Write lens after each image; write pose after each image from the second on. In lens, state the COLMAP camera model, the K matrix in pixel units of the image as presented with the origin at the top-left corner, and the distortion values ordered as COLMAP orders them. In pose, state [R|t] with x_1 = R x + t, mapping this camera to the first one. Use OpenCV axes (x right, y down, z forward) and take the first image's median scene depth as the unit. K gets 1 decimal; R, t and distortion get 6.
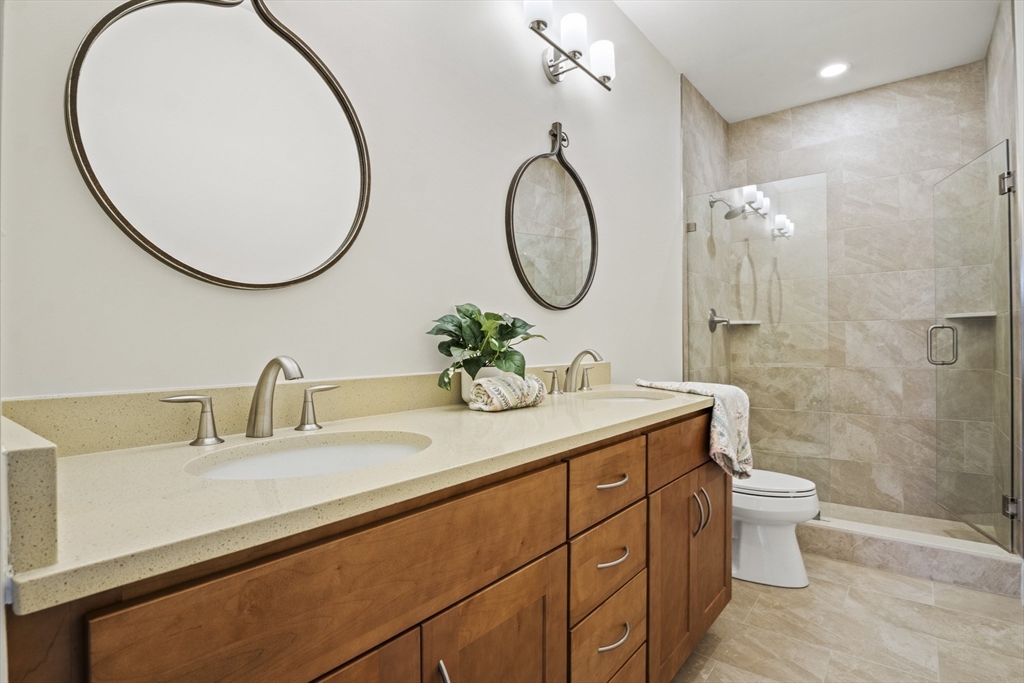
lens RADIAL K [[518.4, 0, 507.1], [0, 518.4, 346.1], [0, 0, 1]] dist [-0.020284, 0.001507]
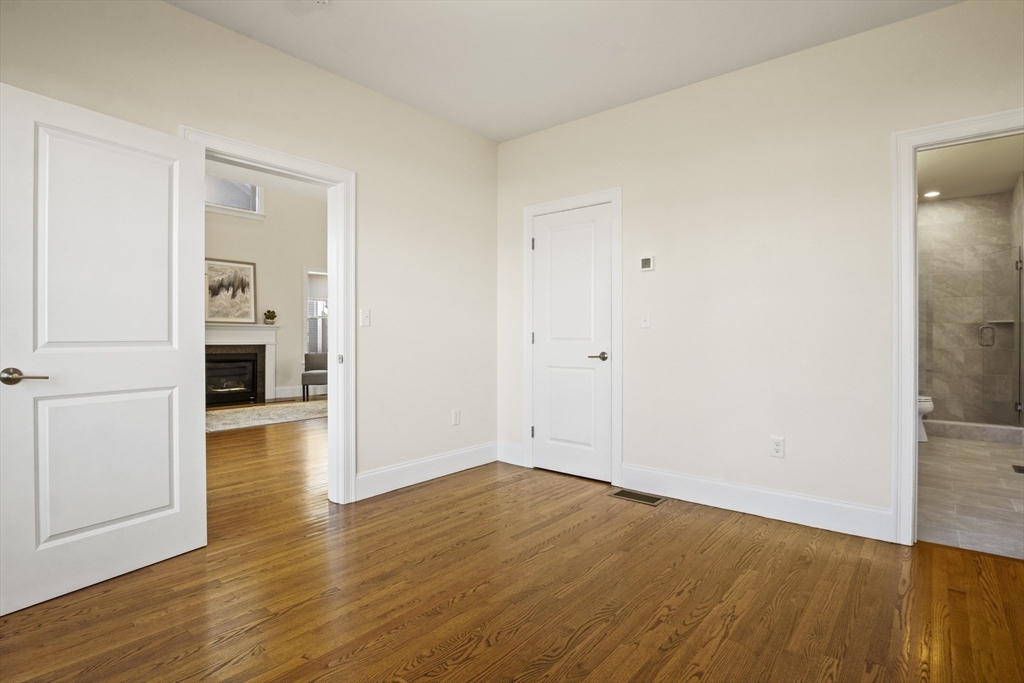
lens RADIAL K [[518.4, 0, 513.3], [0, 518.4, 342.1], [0, 0, 1]] dist [-0.020284, 0.001507]
pose [[0.999821, 0.005730, -0.018026, -0.898491], [-0.005531, 0.999923, 0.011074, 0.007852], [0.018088, -0.010973, 0.999776, -0.959132]]
